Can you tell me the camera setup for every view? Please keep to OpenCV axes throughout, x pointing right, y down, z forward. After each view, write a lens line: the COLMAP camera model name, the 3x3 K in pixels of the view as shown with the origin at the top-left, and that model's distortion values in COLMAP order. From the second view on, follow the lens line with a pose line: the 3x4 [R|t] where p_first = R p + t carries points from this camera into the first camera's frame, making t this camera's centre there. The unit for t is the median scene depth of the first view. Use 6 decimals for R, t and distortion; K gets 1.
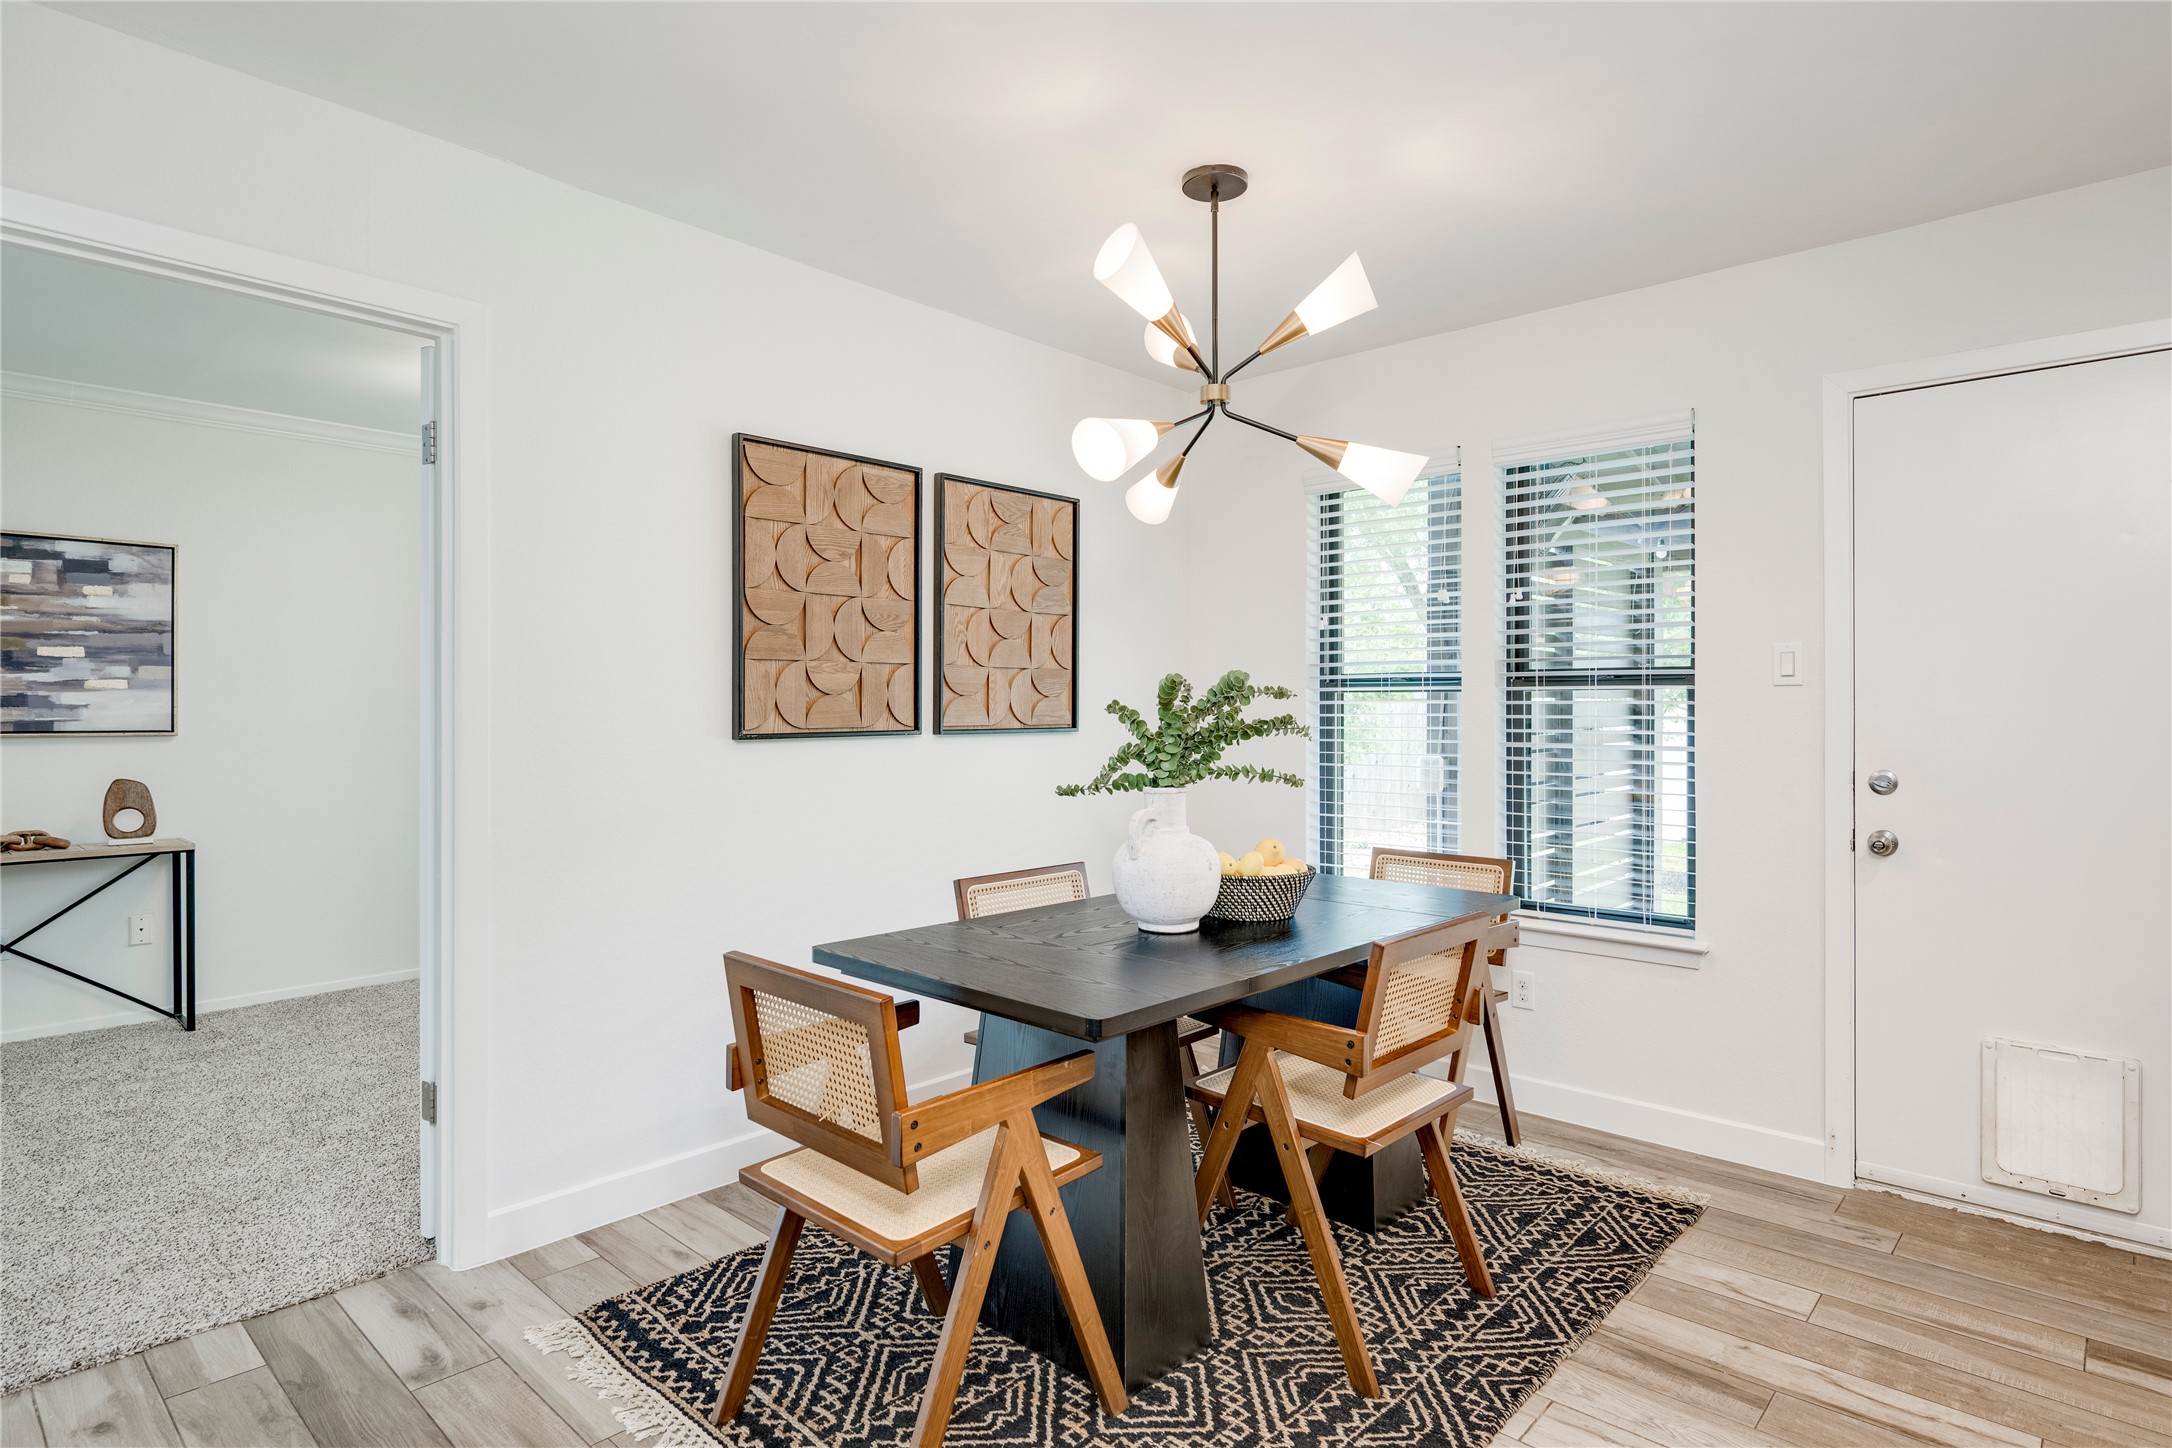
lens RADIAL K [[1138.3, 0, 1091.5], [0, 1138.3, 707.3], [0, 0, 1]] dist [-0.004107, -0.000359]
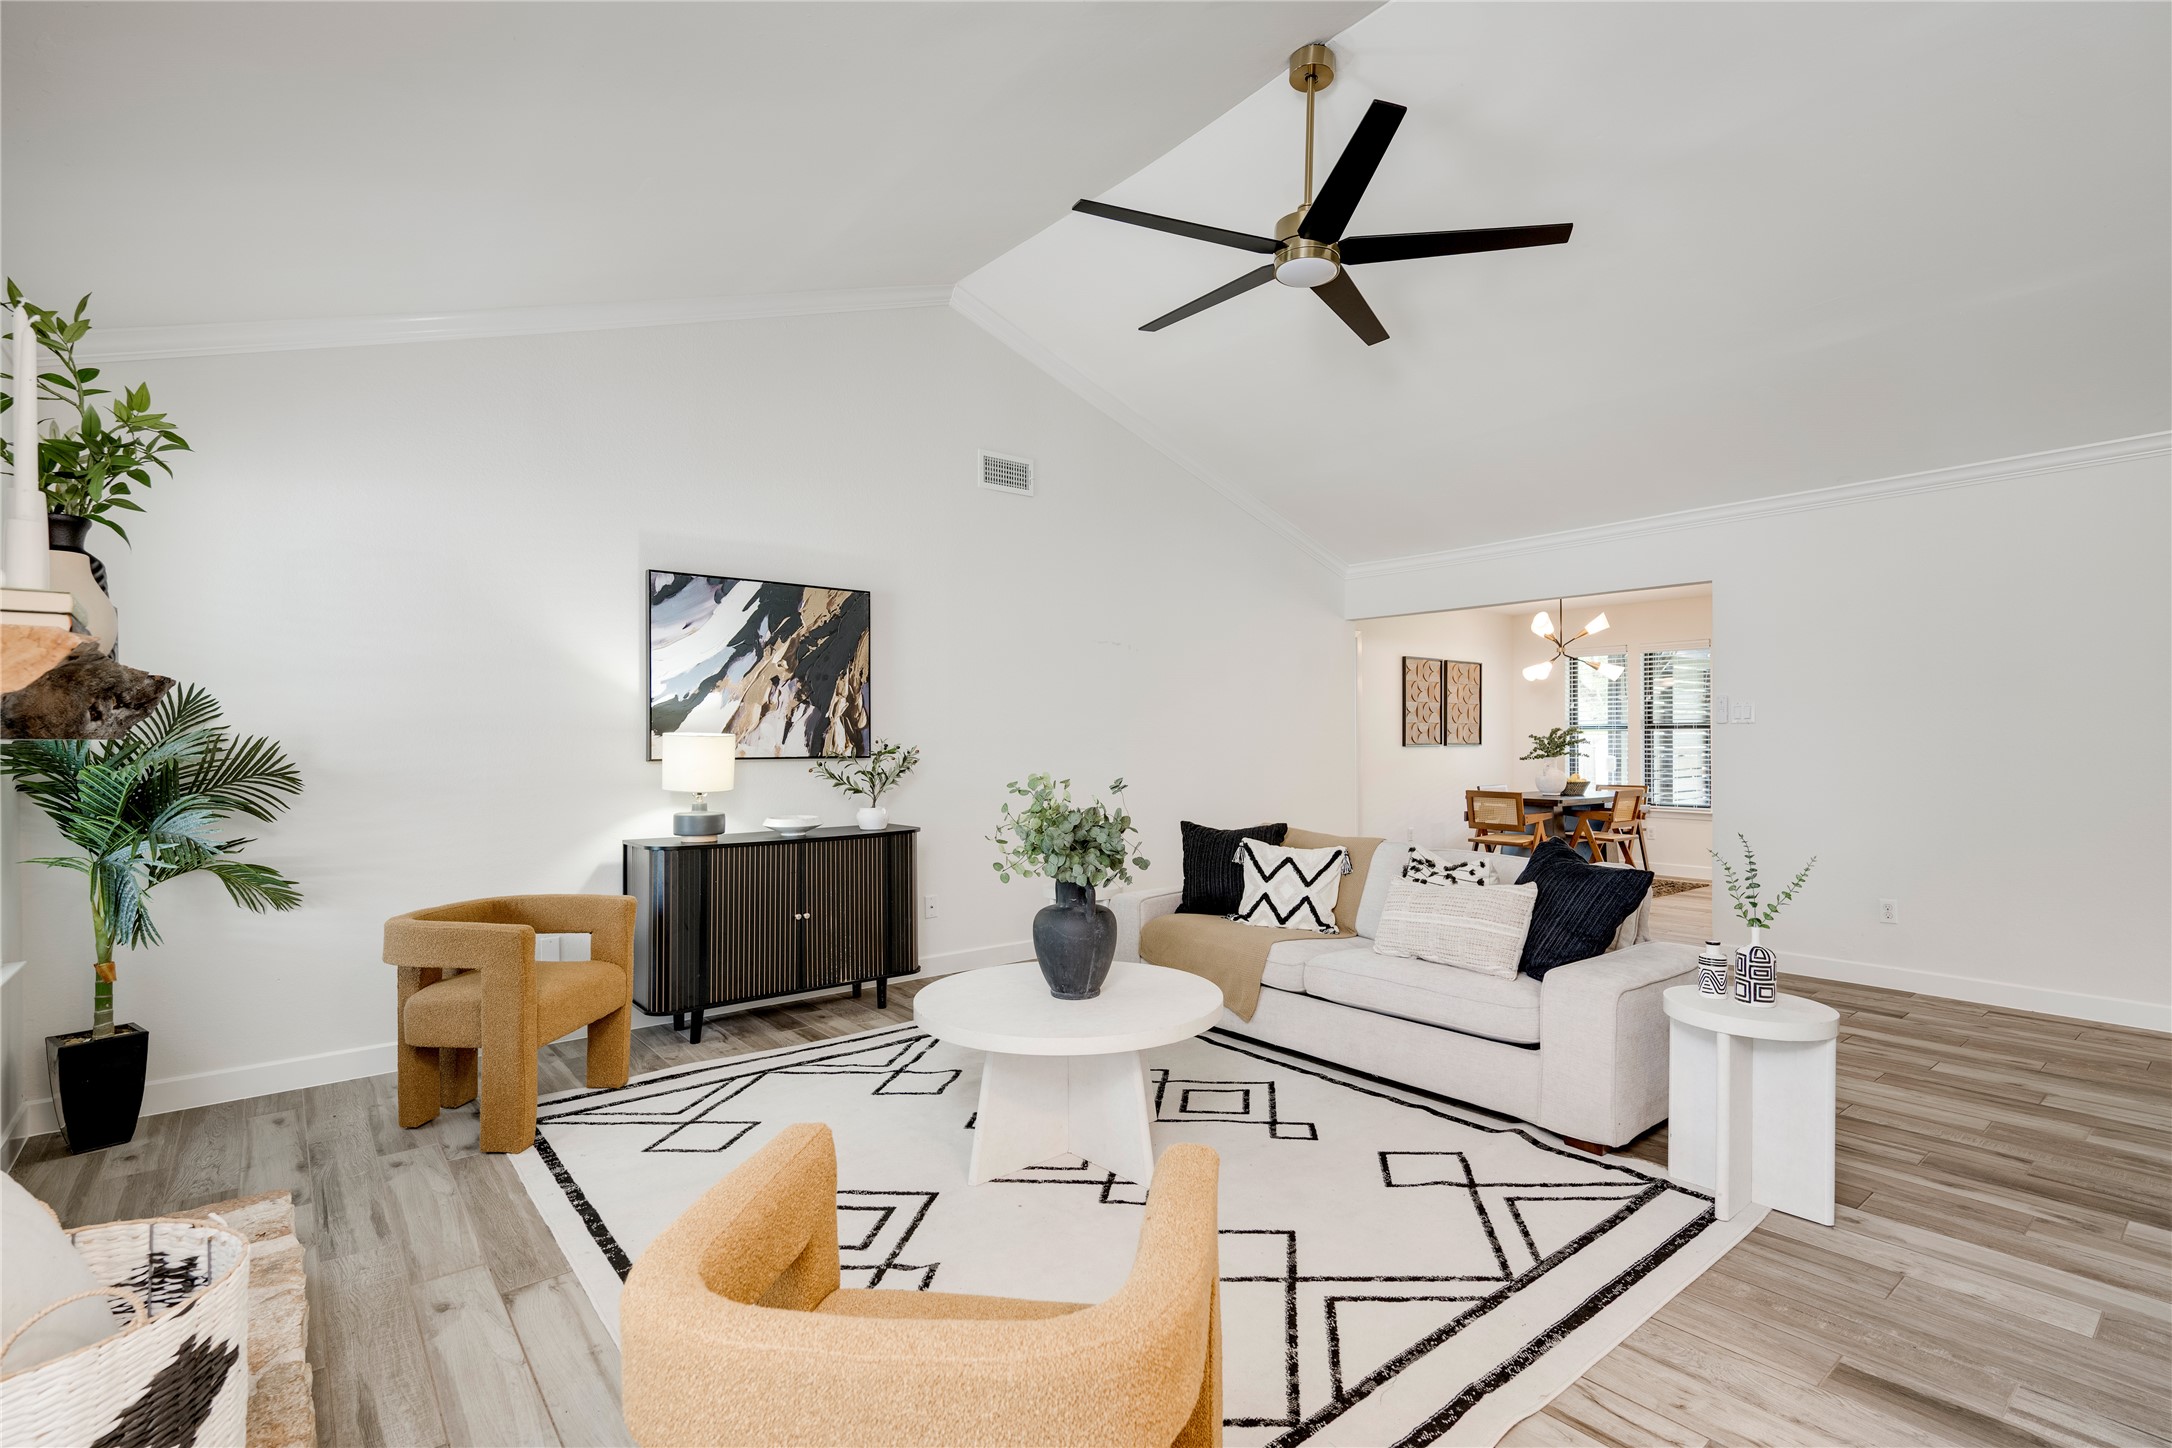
lens RADIAL K [[999.8, 0, 1078.5], [0, 999.8, 733.4], [0, 0, 1]] dist [0.002324, 0.000110]
pose [[0.988535, 0.001415, -0.150985, -0.749551], [-0.002258, 0.999983, -0.005415, 0.006804], [0.150975, 0.005694, 0.988521, -1.924235]]
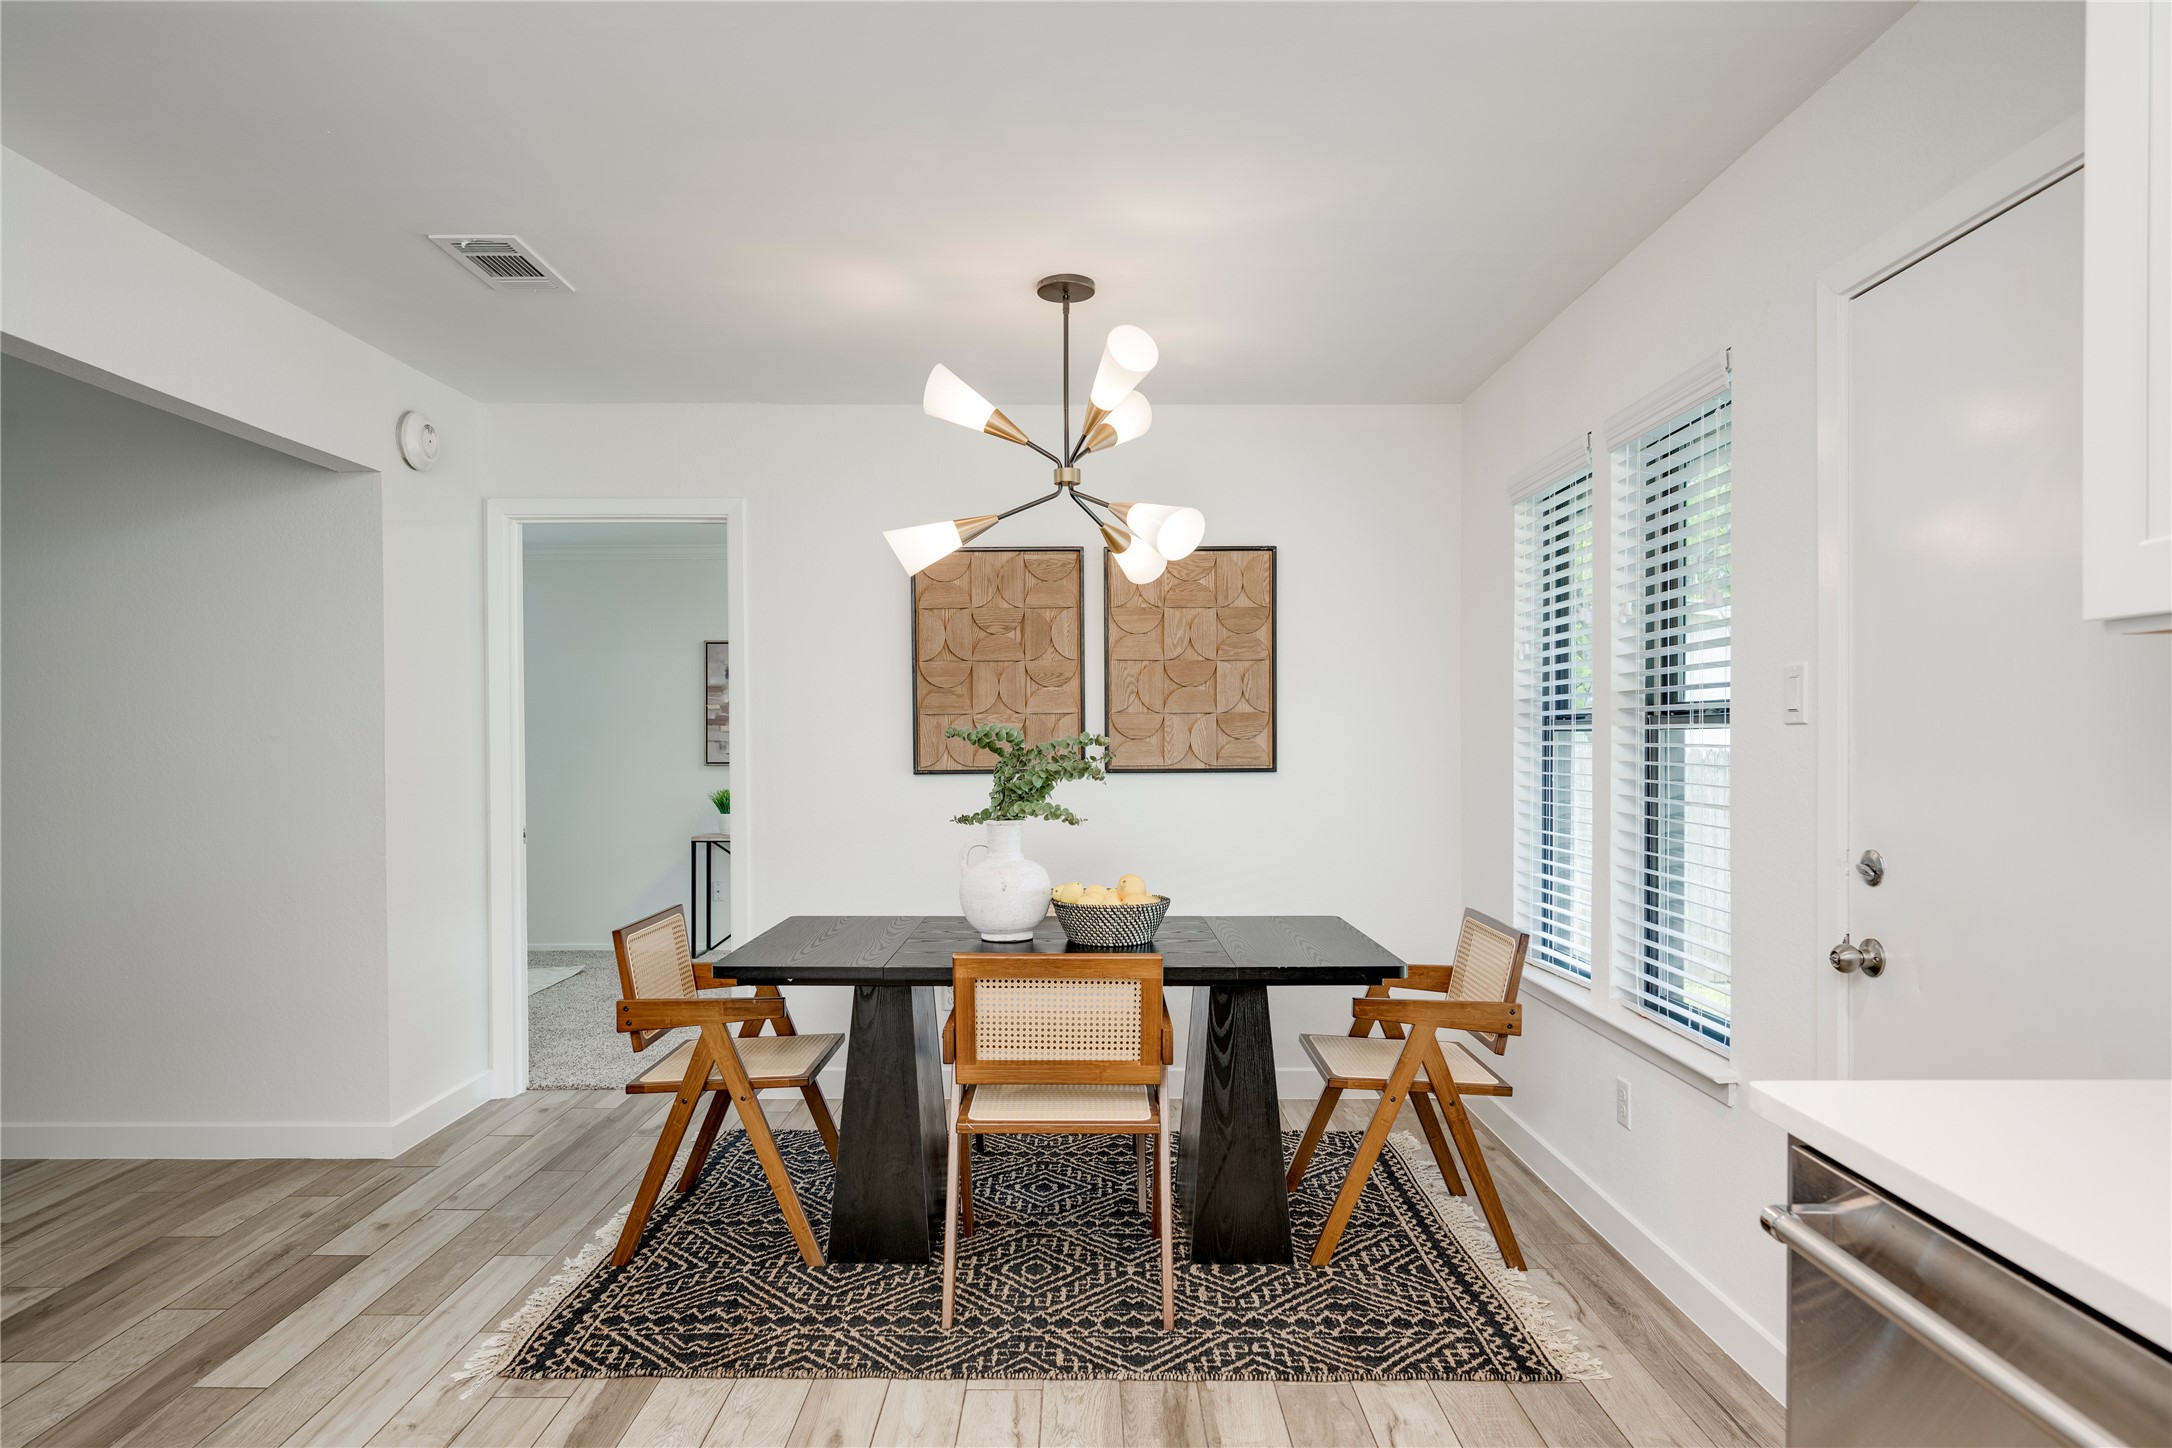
lens RADIAL K [[1226.7, 0, 1082.9], [0, 1226.7, 742.1], [0, 0, 1]] dist [0.003128, 0.000452]
pose [[0.674767, -0.002695, -0.738025, 0.822926], [0.006315, 0.999978, 0.002122, -0.010666], [0.738003, -0.006092, 0.674770, 0.145589]]
